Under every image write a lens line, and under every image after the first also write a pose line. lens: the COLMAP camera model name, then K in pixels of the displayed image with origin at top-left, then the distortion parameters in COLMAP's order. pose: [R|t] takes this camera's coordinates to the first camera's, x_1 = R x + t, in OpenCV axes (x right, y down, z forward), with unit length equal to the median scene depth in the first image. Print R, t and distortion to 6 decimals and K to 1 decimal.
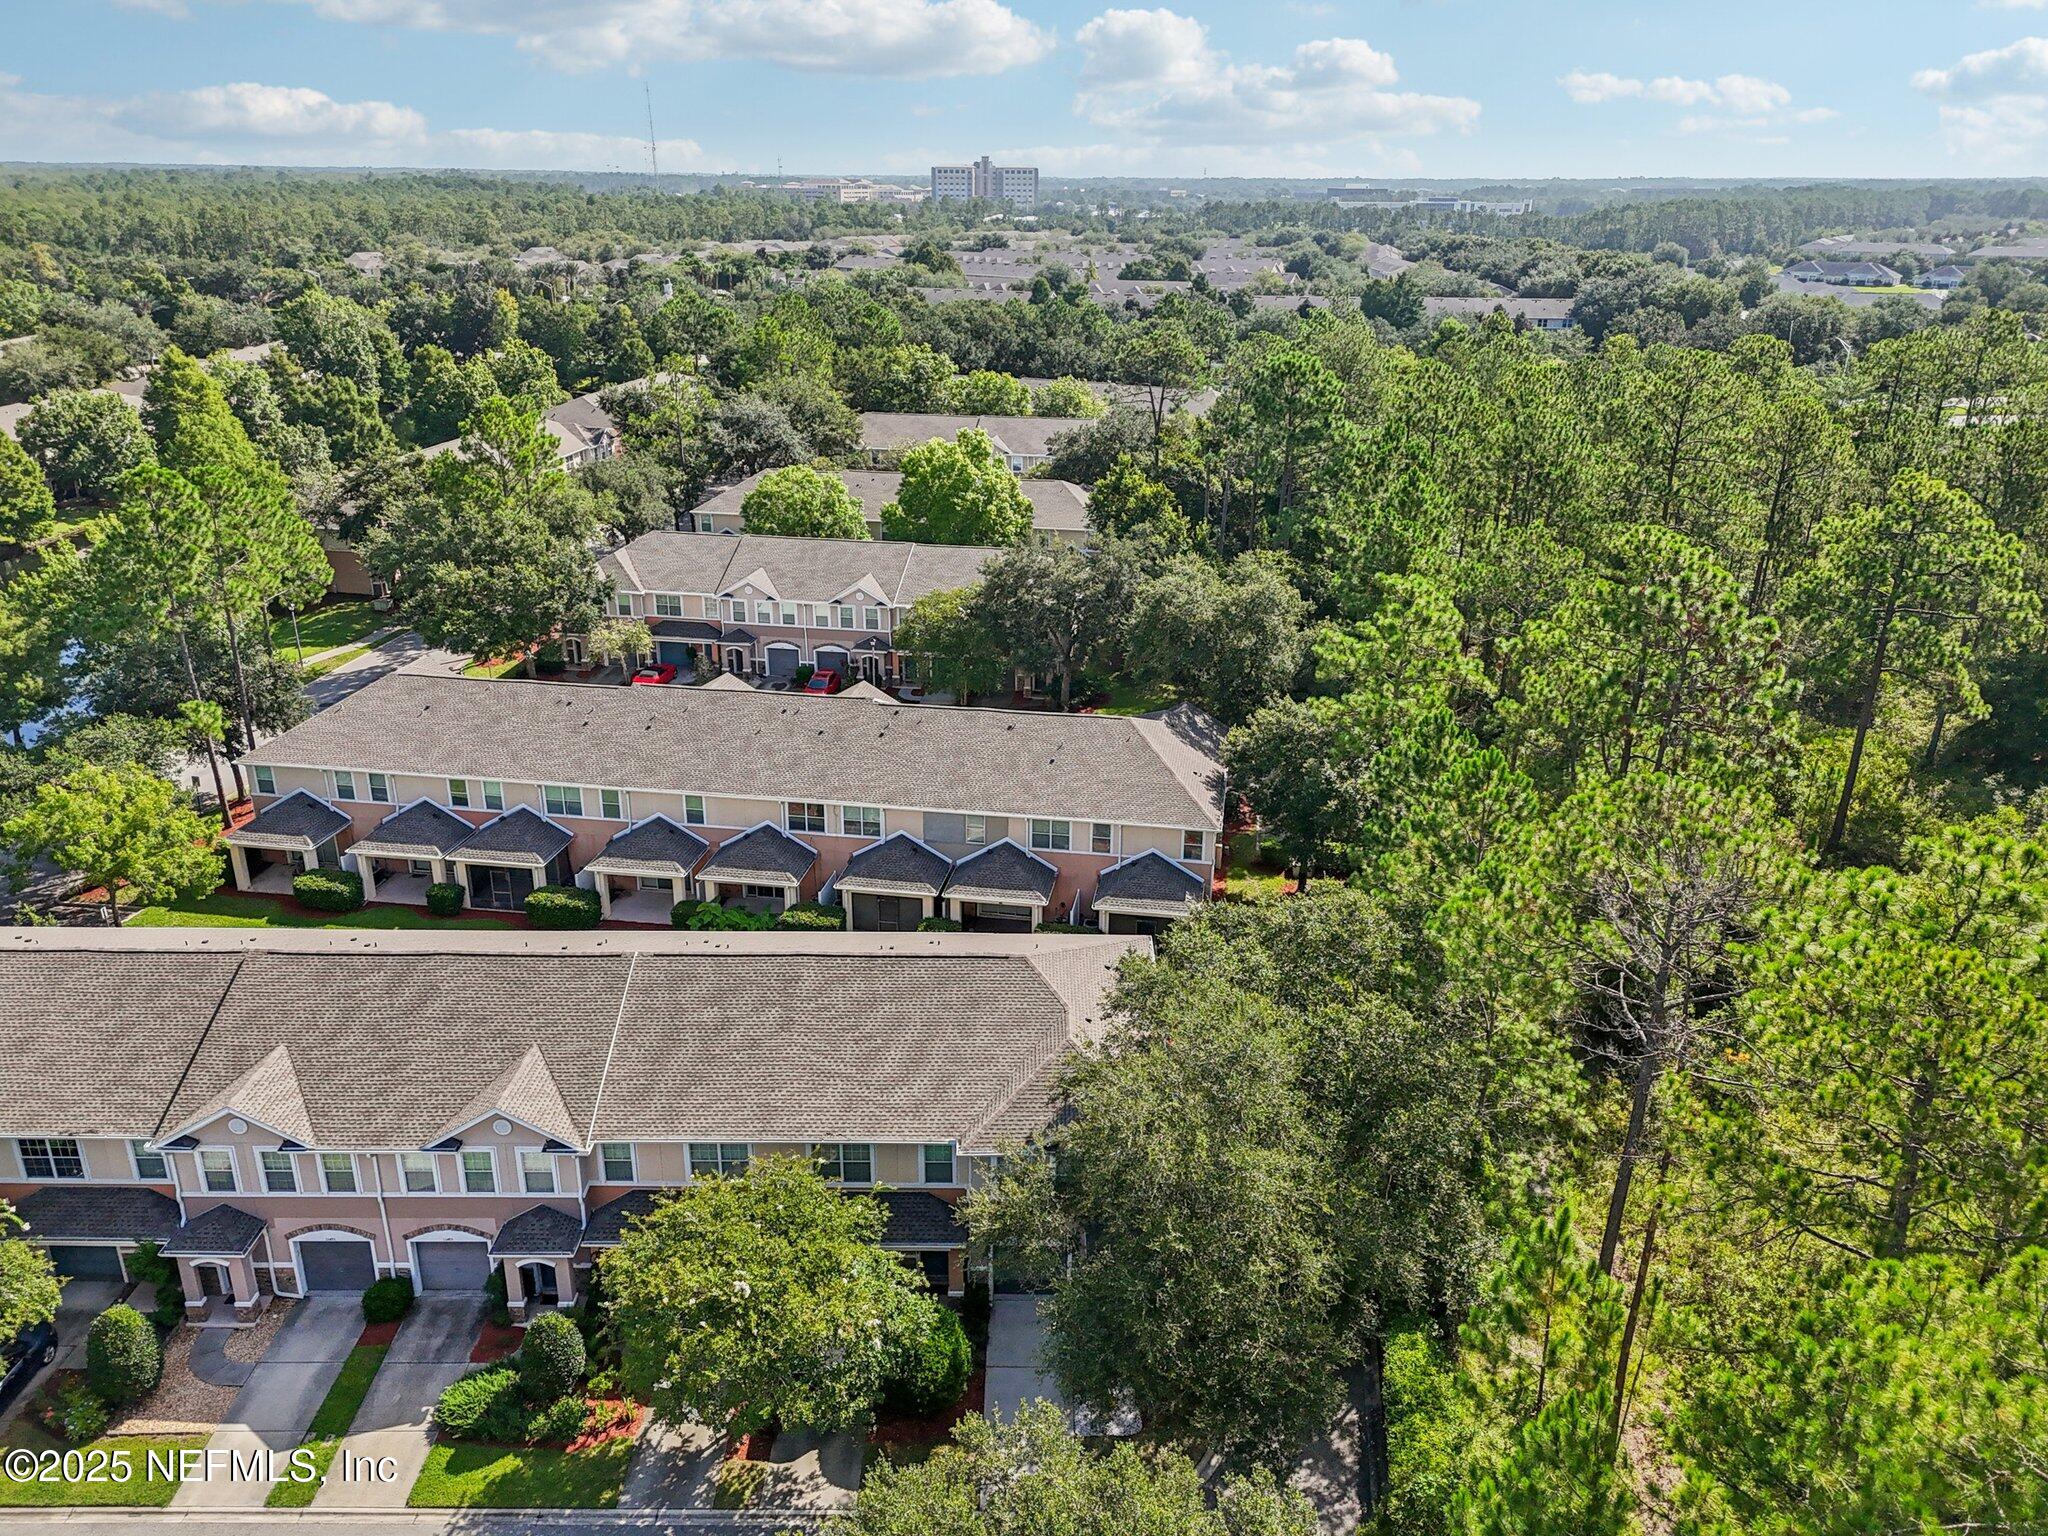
lens RADIAL K [[1524.0, 0, 1028.2], [0, 1524.0, 764.9], [0, 0, 1]] dist [0.070710, -0.058109]
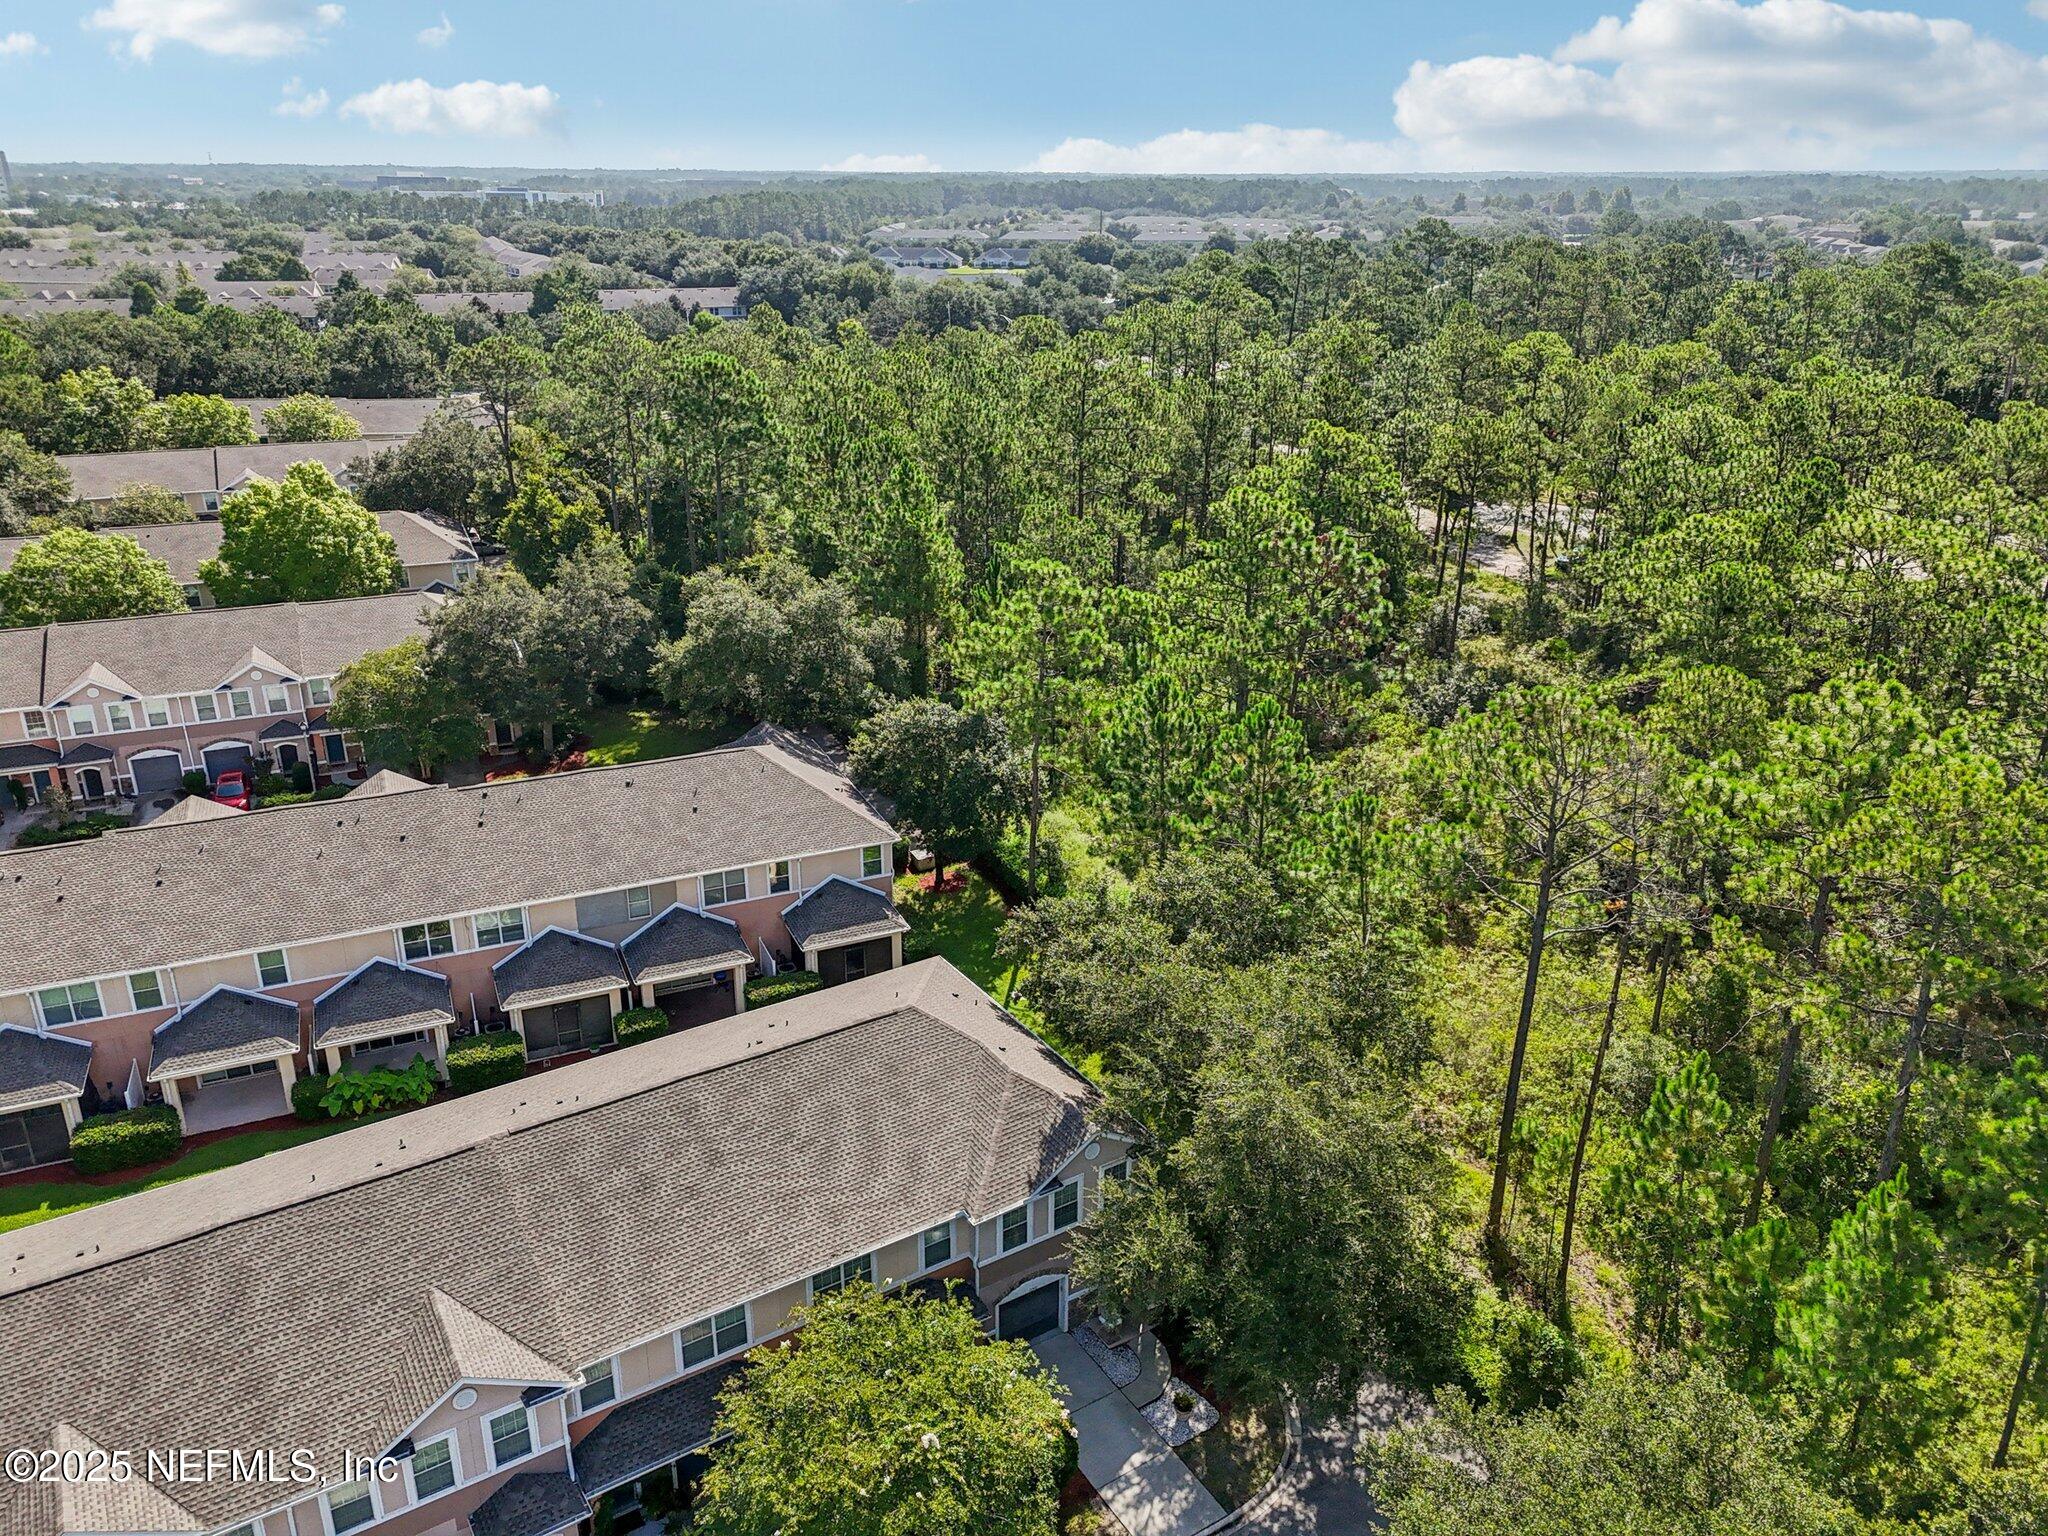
lens RADIAL K [[1524.0, 0, 1028.2], [0, 1524.0, 764.9], [0, 0, 1]] dist [0.070710, -0.058109]
pose [[0.836698, -0.202222, 0.508962, -0.274879], [0.199325, 0.978038, 0.060920, -0.043926], [-0.510103, 0.050477, 0.858631, 0.105976]]
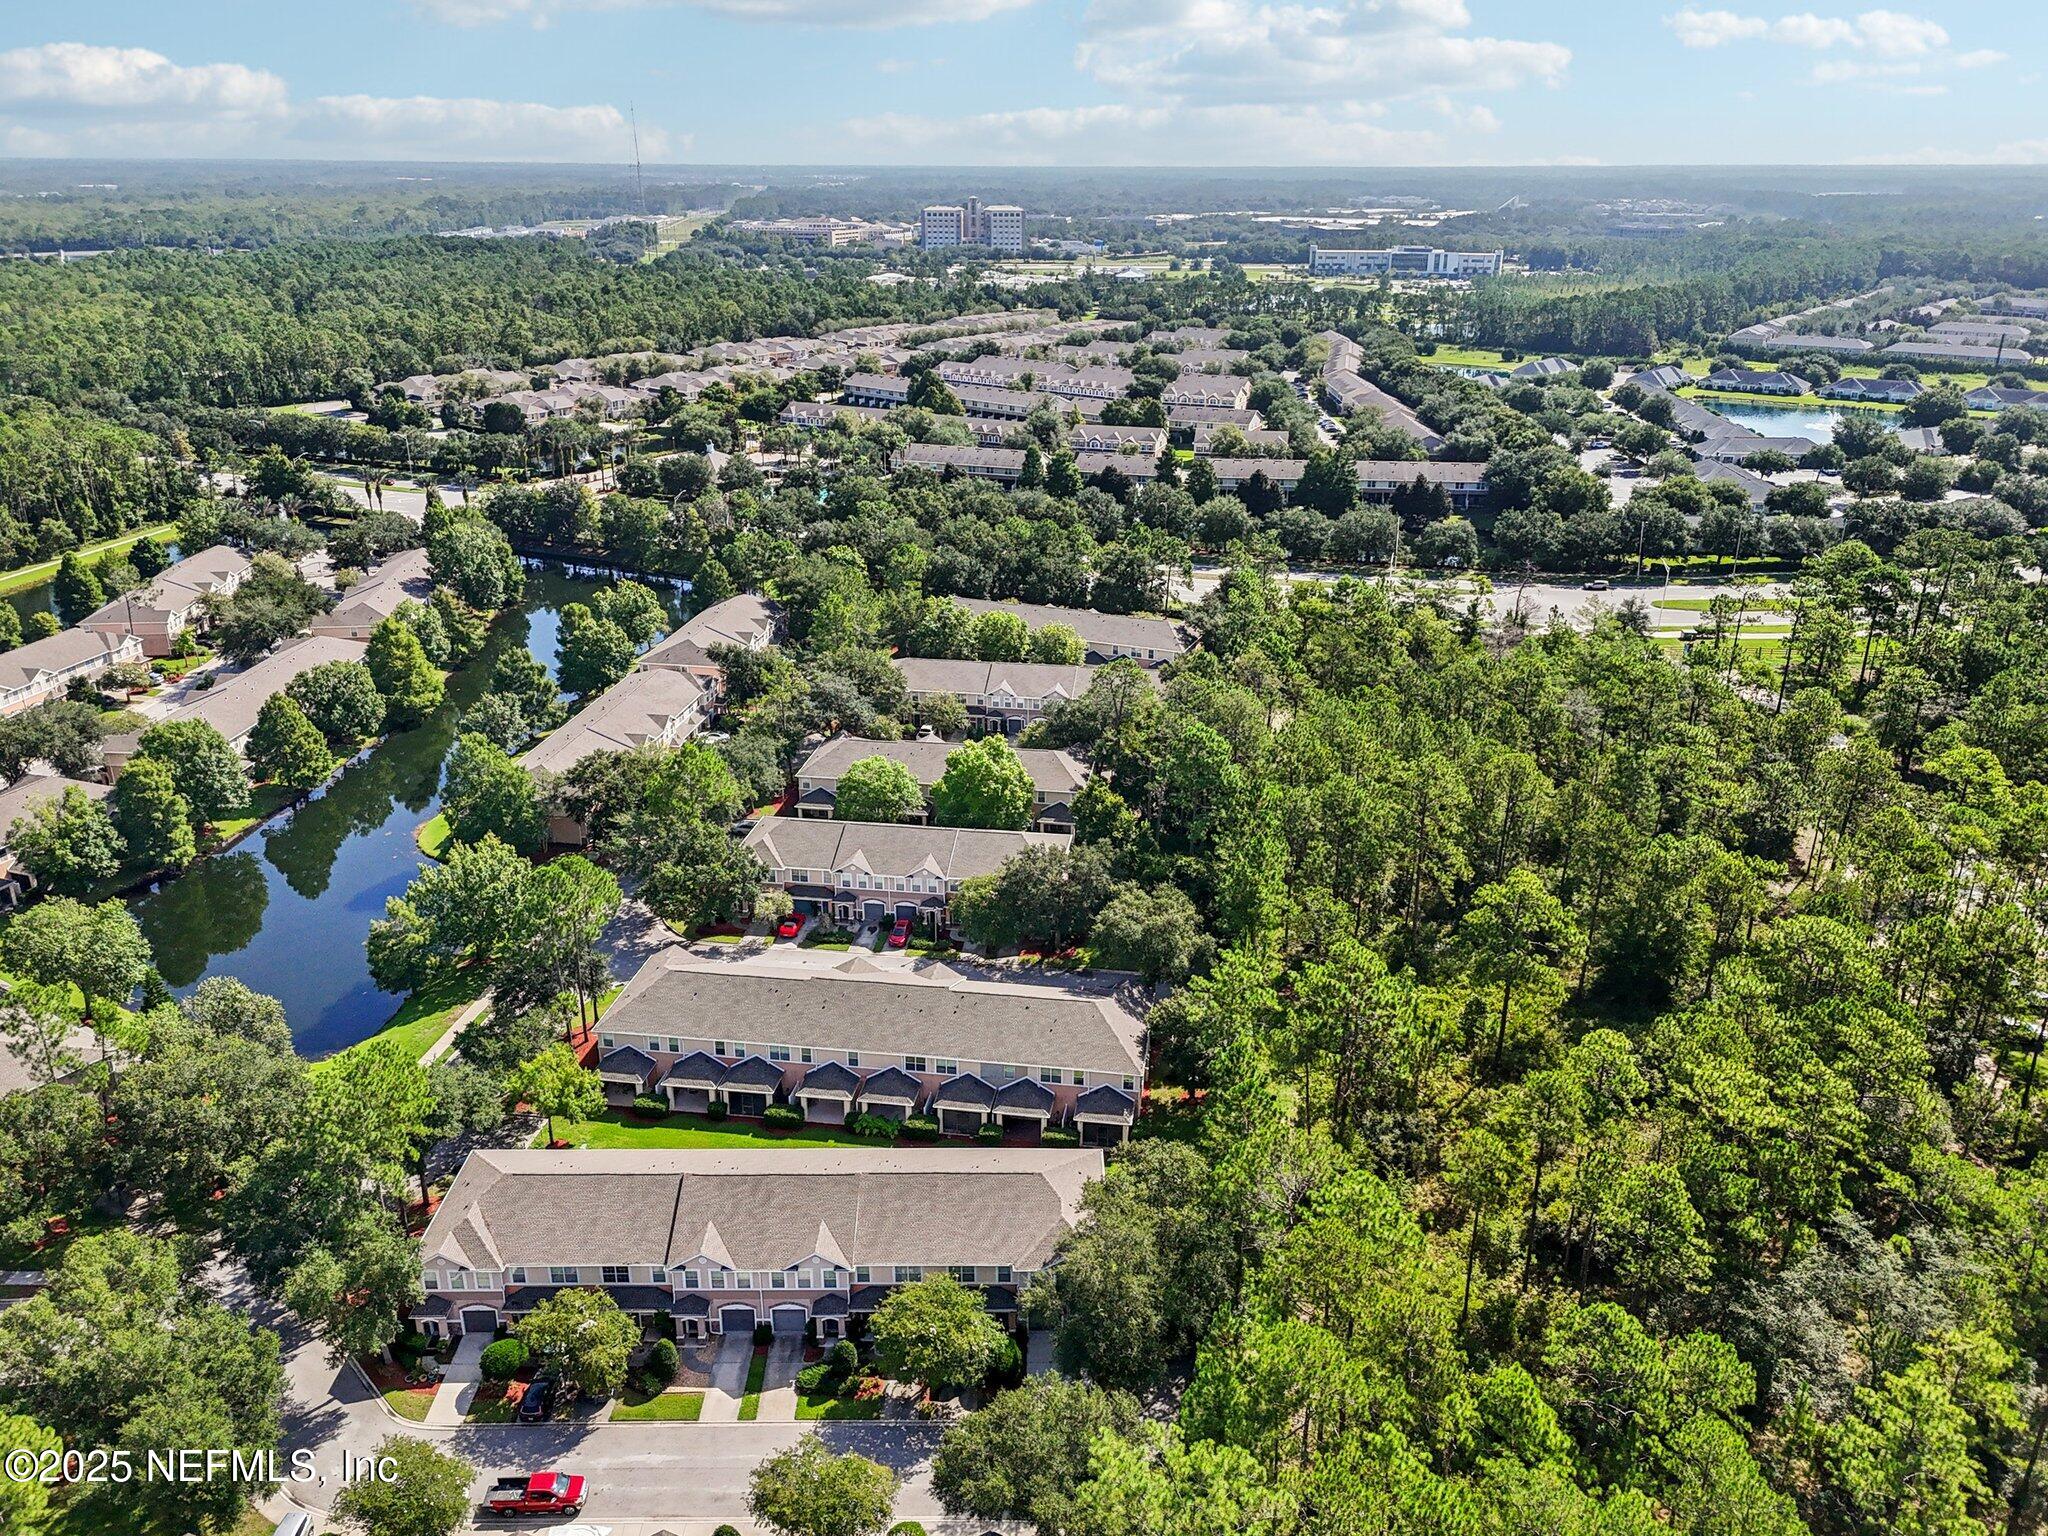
lens RADIAL K [[1624.4, 0, 1027.2], [0, 1624.4, 747.5], [0, 0, 1]] dist [0.119067, -0.244014]
pose [[0.999951, -0.007526, 0.006495, -0.022432], [0.007521, 0.999971, 0.000775, -0.335598], [-0.006500, -0.000726, 0.999979, -0.921817]]
